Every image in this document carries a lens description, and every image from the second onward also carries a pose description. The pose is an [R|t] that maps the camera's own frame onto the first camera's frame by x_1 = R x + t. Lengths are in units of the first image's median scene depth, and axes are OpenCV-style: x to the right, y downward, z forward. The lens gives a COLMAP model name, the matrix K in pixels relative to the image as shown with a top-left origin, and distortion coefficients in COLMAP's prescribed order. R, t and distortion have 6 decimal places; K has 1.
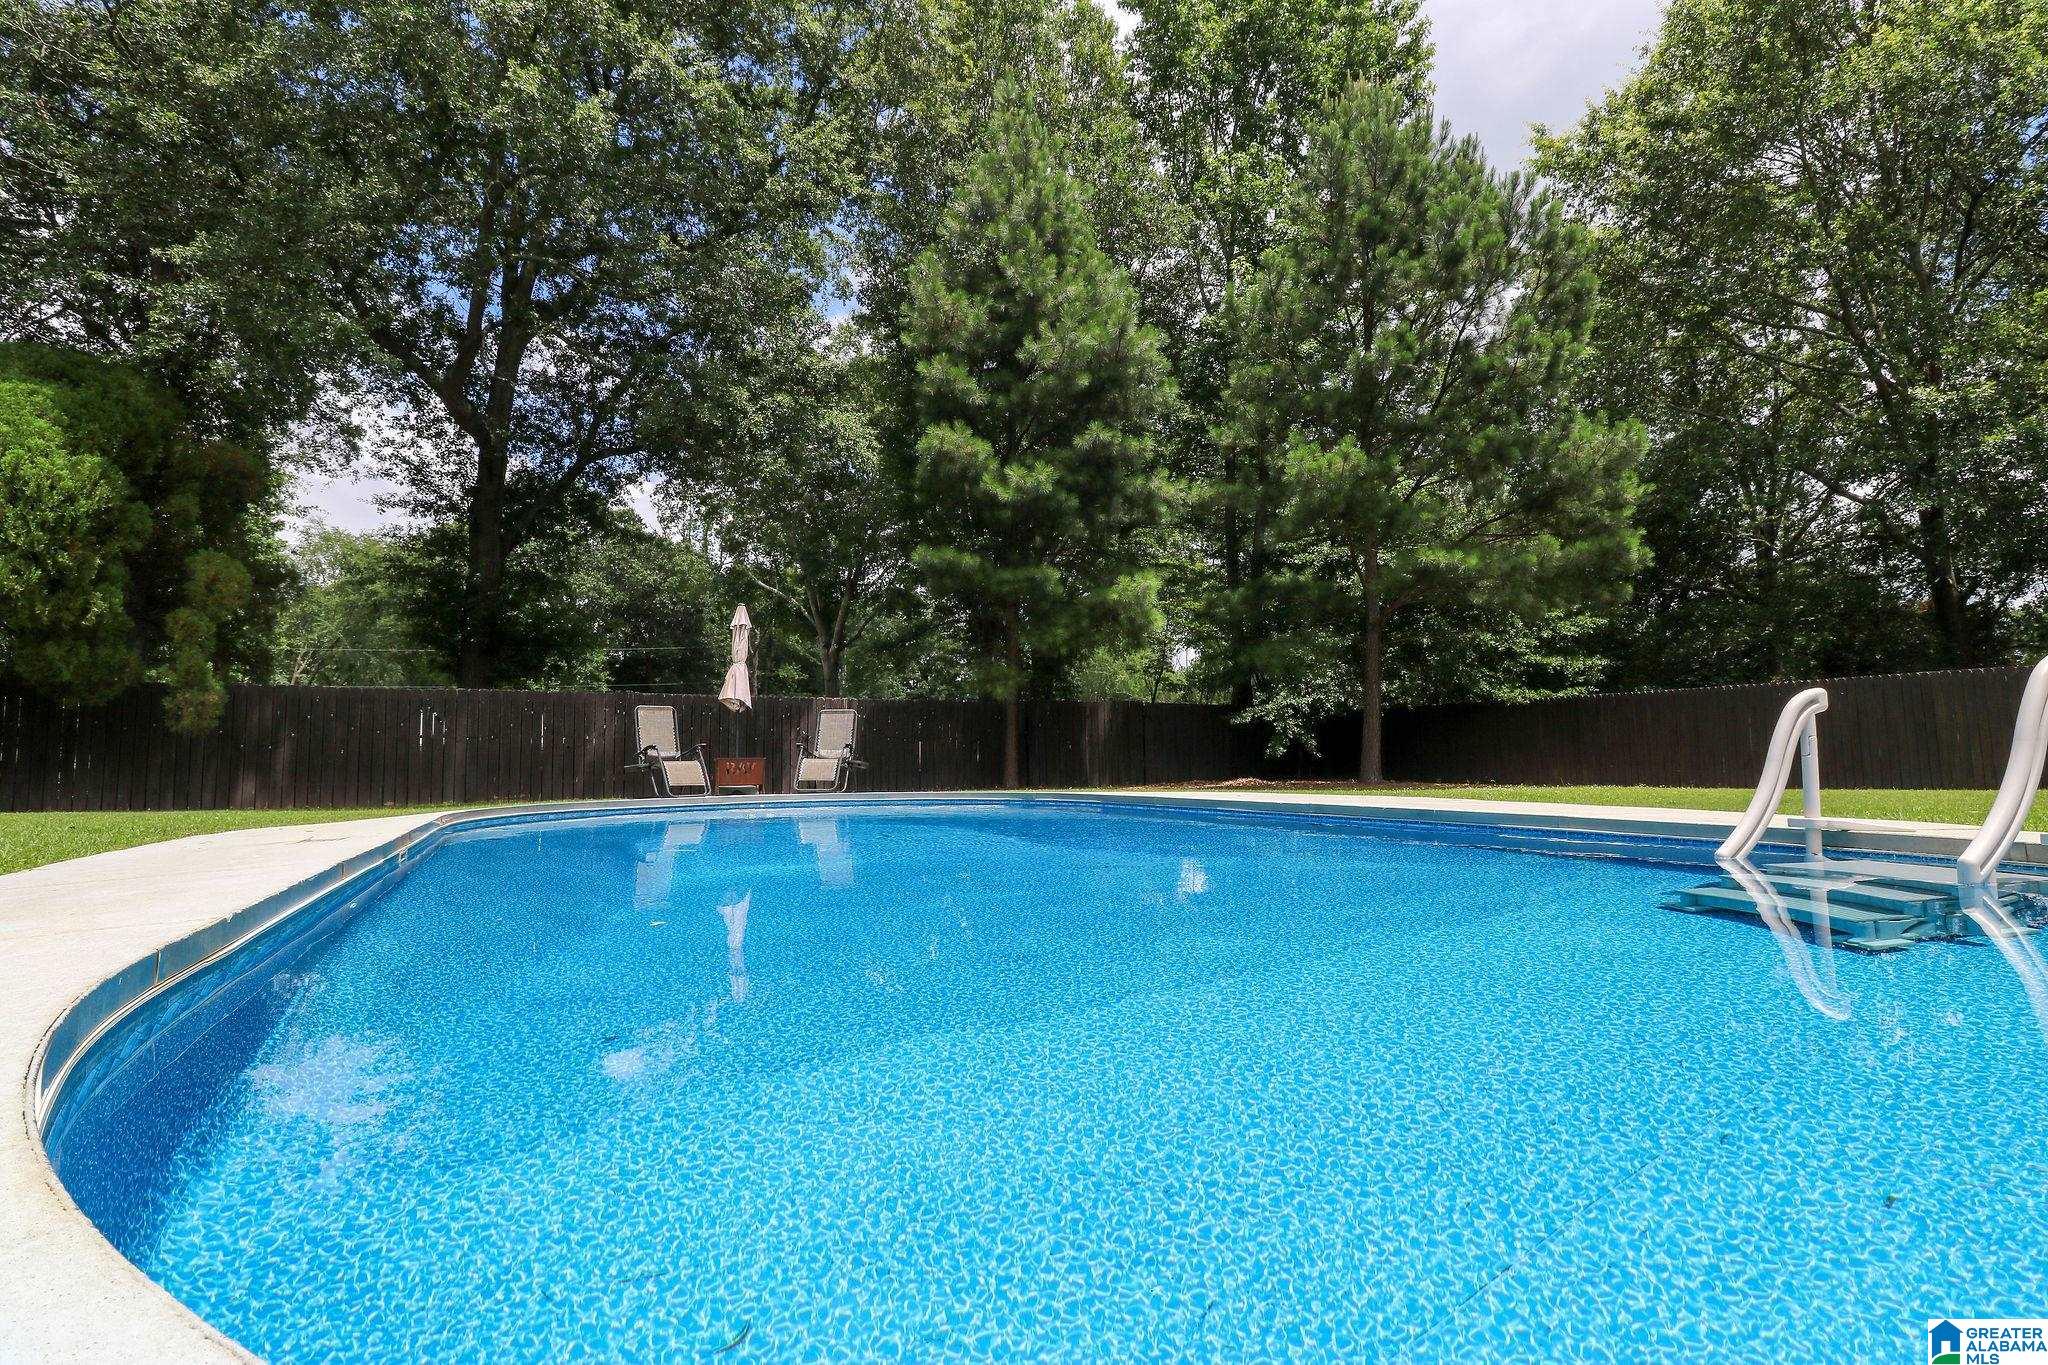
lens RADIAL K [[960.1, 0, 1024.0], [0, 960.1, 682.5], [0, 0, 1]] dist [-0.001794, -0.011044]
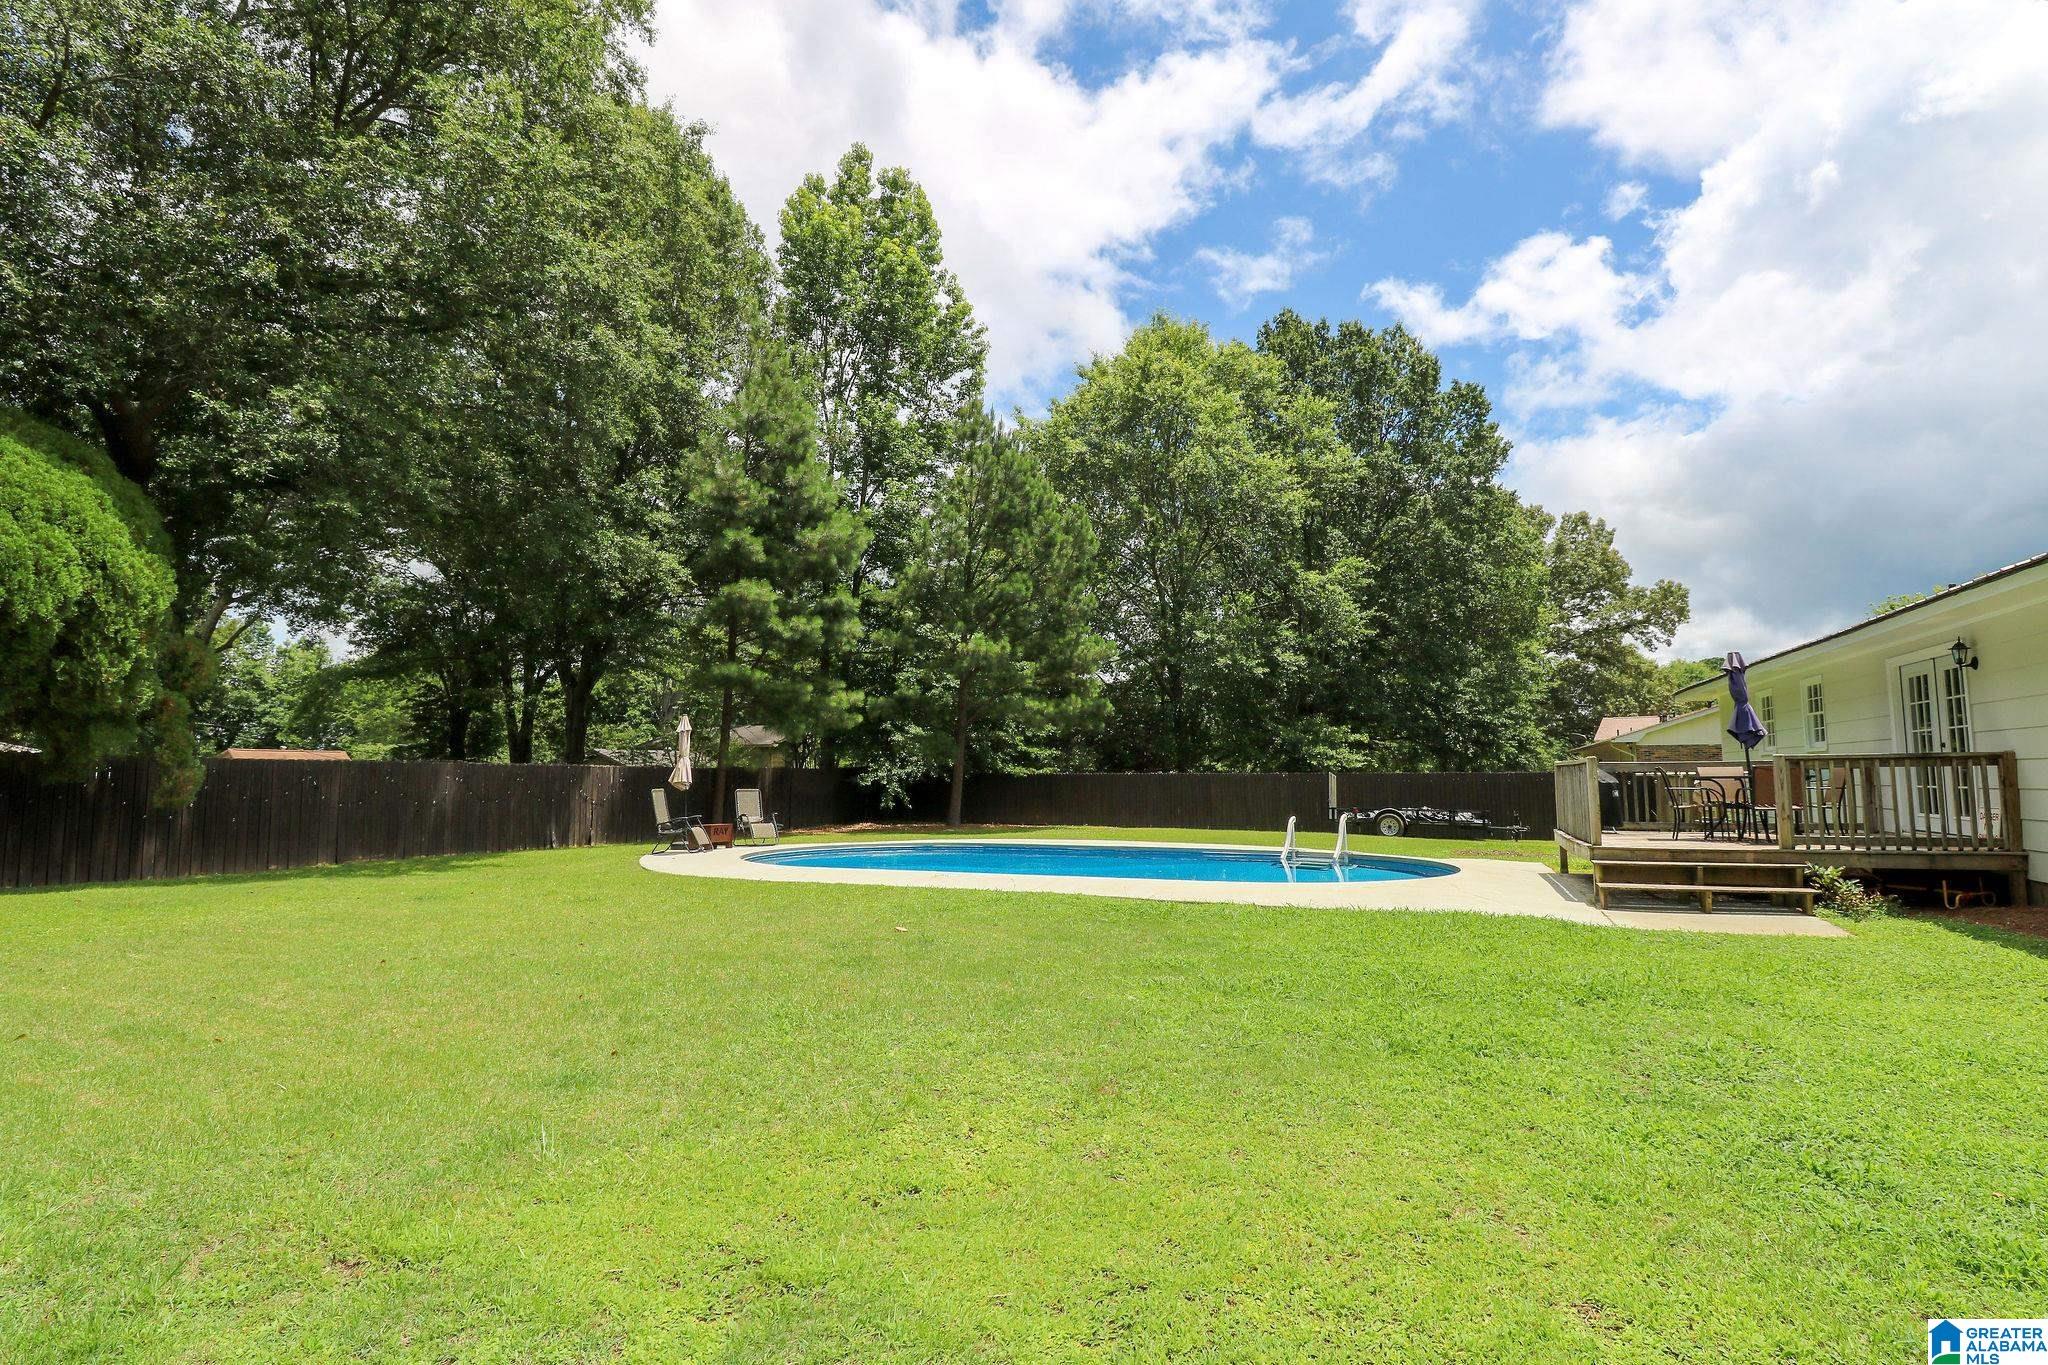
lens RADIAL K [[960.1, 0, 1024.0], [0, 960.1, 682.5], [0, 0, 1]] dist [-0.001794, -0.011044]
pose [[0.762624, 0.075543, 0.642416, -0.671519], [-0.059964, 0.997137, -0.046070, -0.075470], [-0.644057, -0.003388, 0.764970, -0.346313]]
